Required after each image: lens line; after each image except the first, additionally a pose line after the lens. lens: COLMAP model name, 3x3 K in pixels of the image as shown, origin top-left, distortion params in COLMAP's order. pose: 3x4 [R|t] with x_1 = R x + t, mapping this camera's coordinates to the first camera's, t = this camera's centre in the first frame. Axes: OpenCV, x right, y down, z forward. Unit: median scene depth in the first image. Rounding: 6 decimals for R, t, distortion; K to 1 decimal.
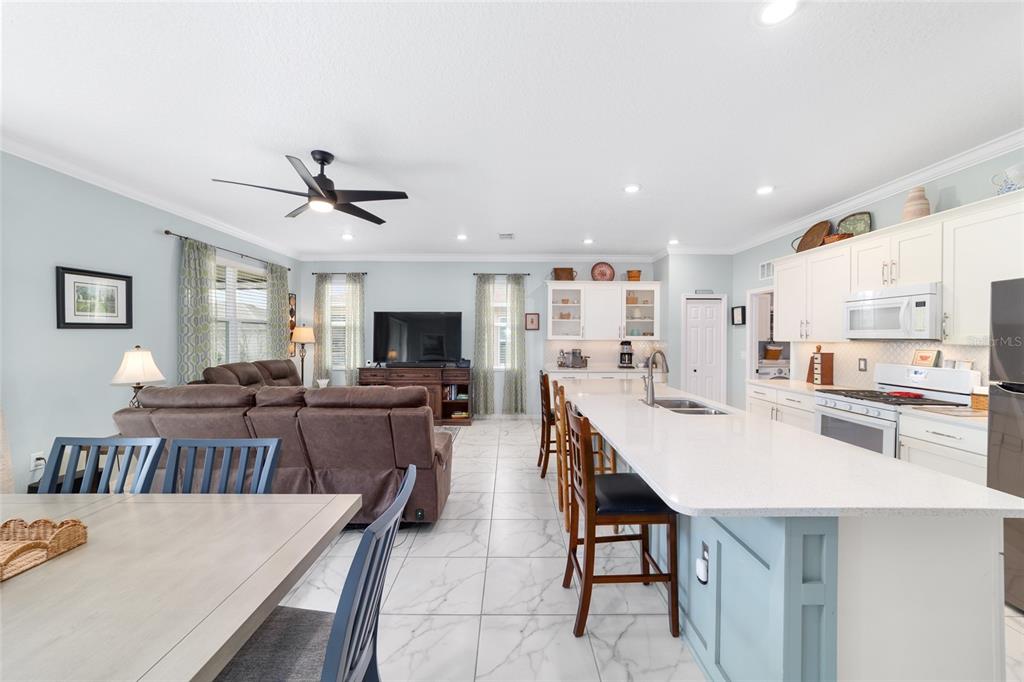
lens RADIAL K [[396.1, 0, 508.0], [0, 396.1, 338.1], [0, 0, 1]] dist [-0.013925, 0.005759]
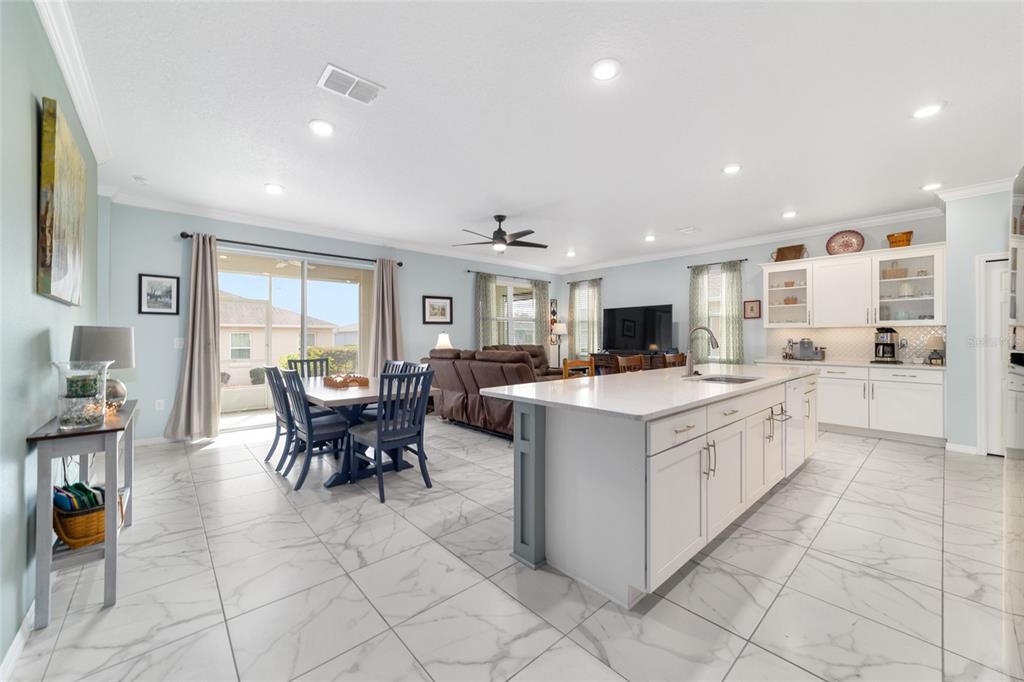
lens RADIAL K [[396.1, 0, 511.6], [0, 396.1, 335.9], [0, 0, 1]] dist [-0.013925, 0.005759]
pose [[0.665688, -0.009499, -0.746170, 0.484604], [0.001564, 0.999935, -0.011335, 0.039548], [0.746228, 0.006378, 0.665660, -0.053757]]
